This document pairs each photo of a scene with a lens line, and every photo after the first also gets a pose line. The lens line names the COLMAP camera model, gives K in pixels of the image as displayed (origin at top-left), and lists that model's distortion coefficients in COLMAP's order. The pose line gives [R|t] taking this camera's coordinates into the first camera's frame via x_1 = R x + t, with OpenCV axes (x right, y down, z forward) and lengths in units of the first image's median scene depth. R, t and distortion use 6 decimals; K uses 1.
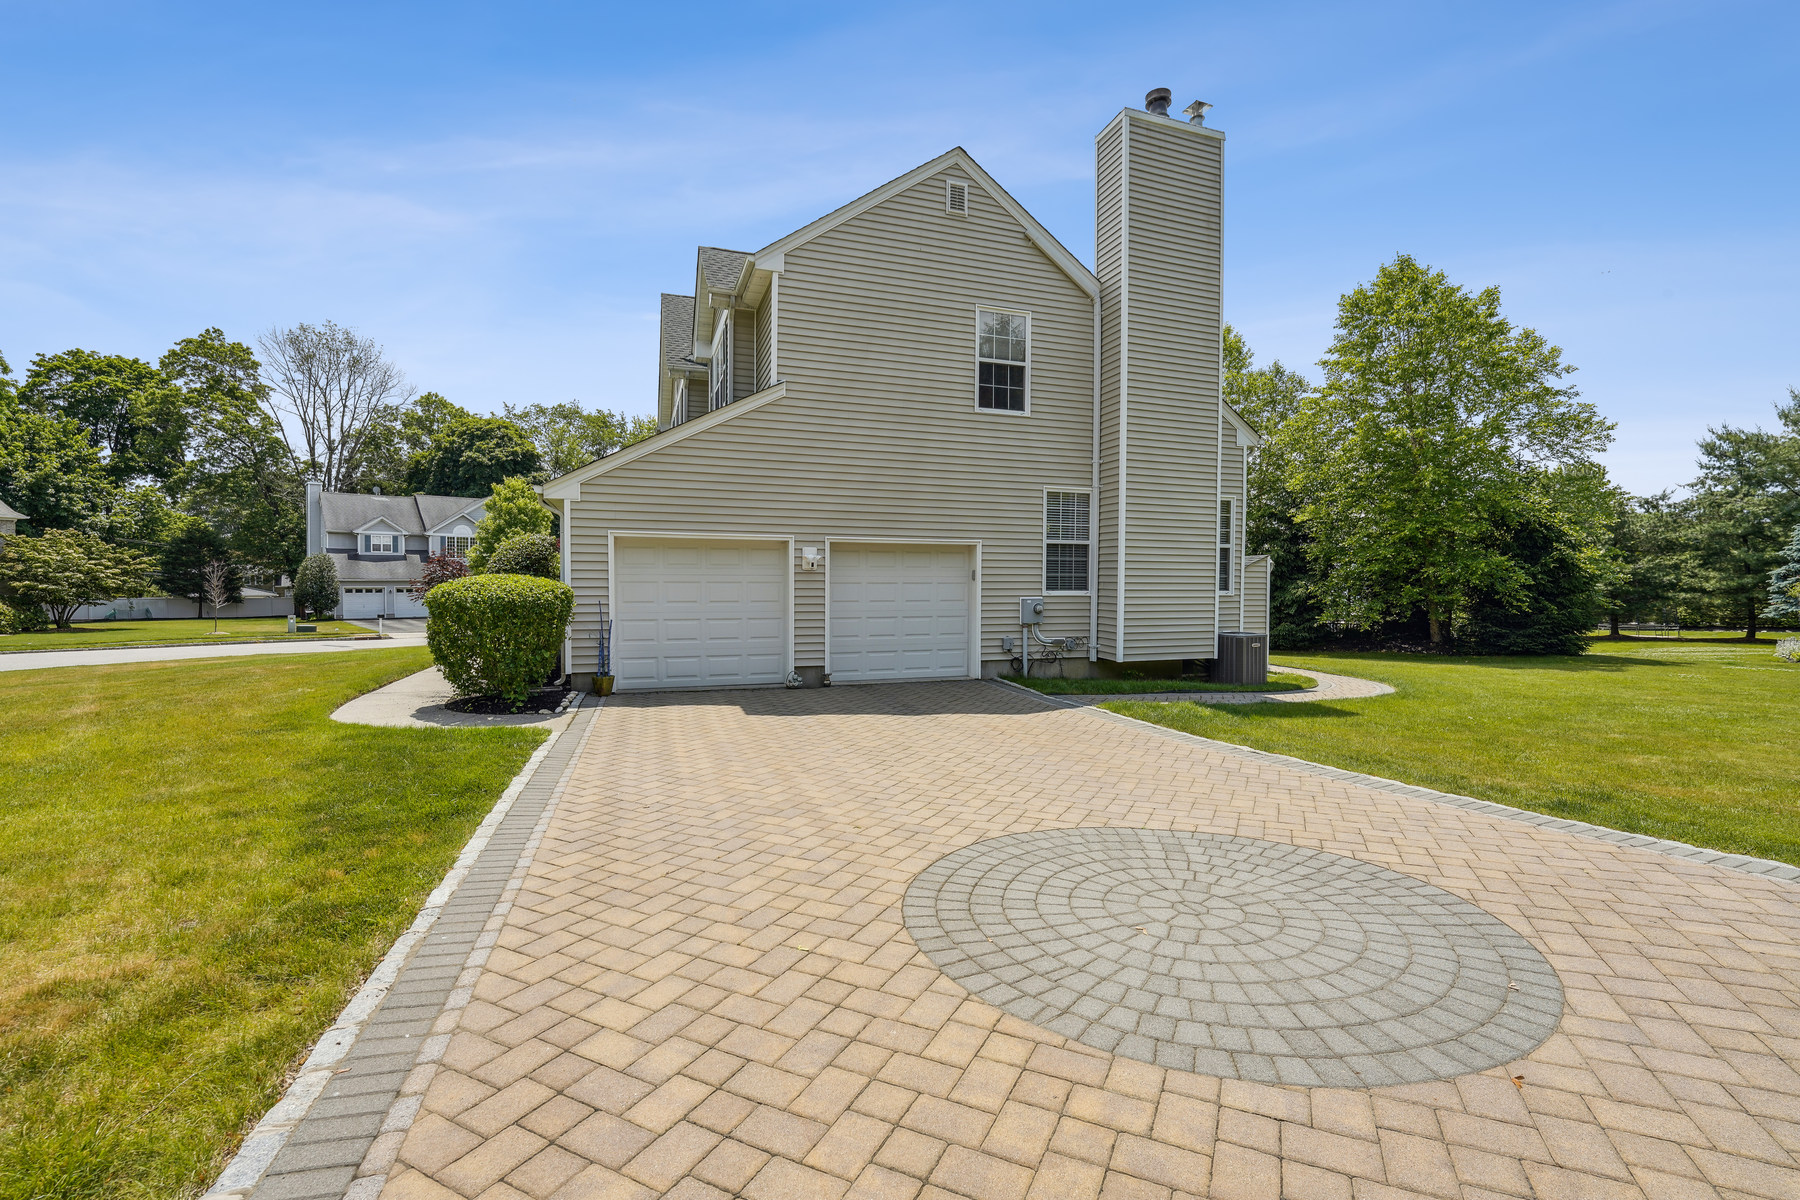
lens RADIAL K [[738.3, 0, 893.0], [0, 738.3, 577.0], [0, 0, 1]] dist [-0.000164, -0.000101]
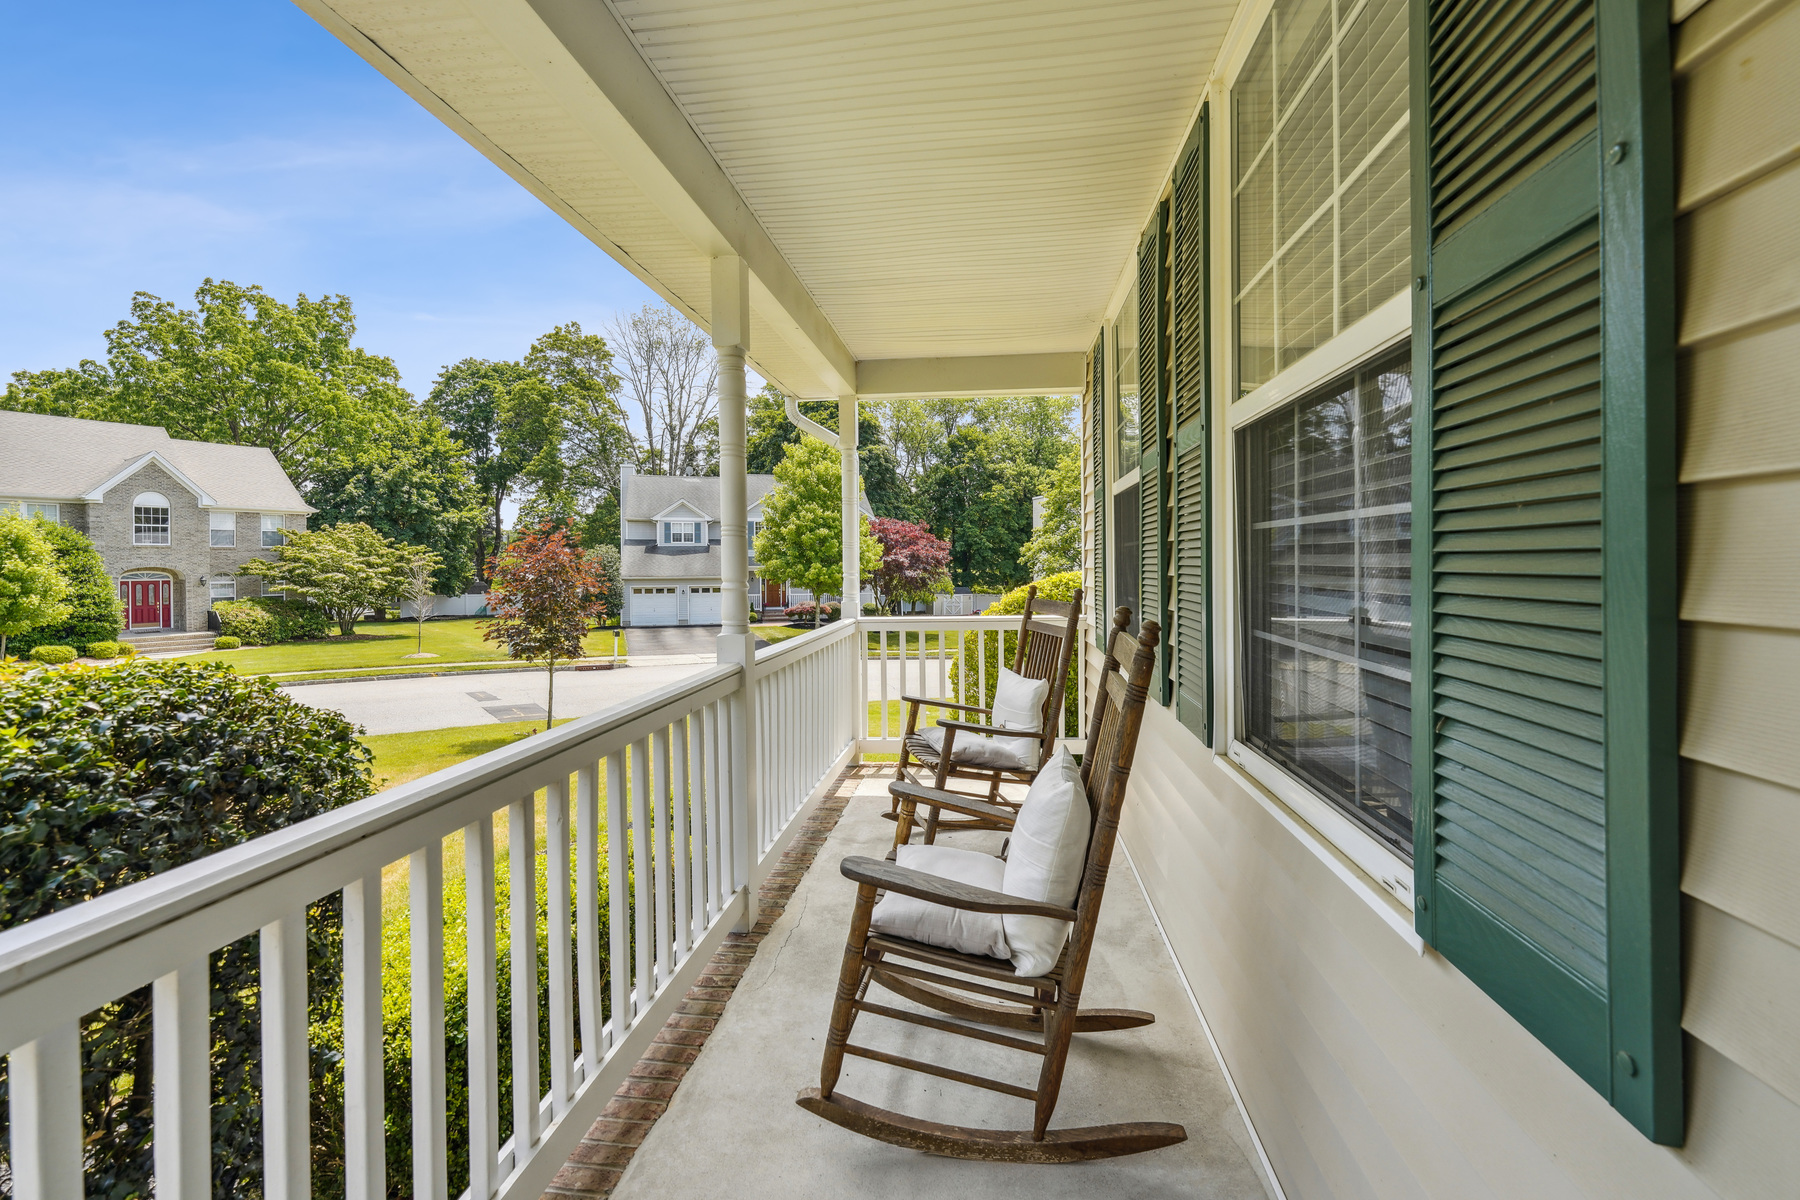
lens RADIAL K [[738.3, 0, 893.0], [0, 738.3, 577.0], [0, 0, 1]] dist [-0.000164, -0.000101]
pose [[0.893958, -0.004539, -0.448129, -0.117165], [0.011301, 0.999859, 0.012417, -0.003394], [0.448009, -0.016164, 0.893883, 0.376172]]
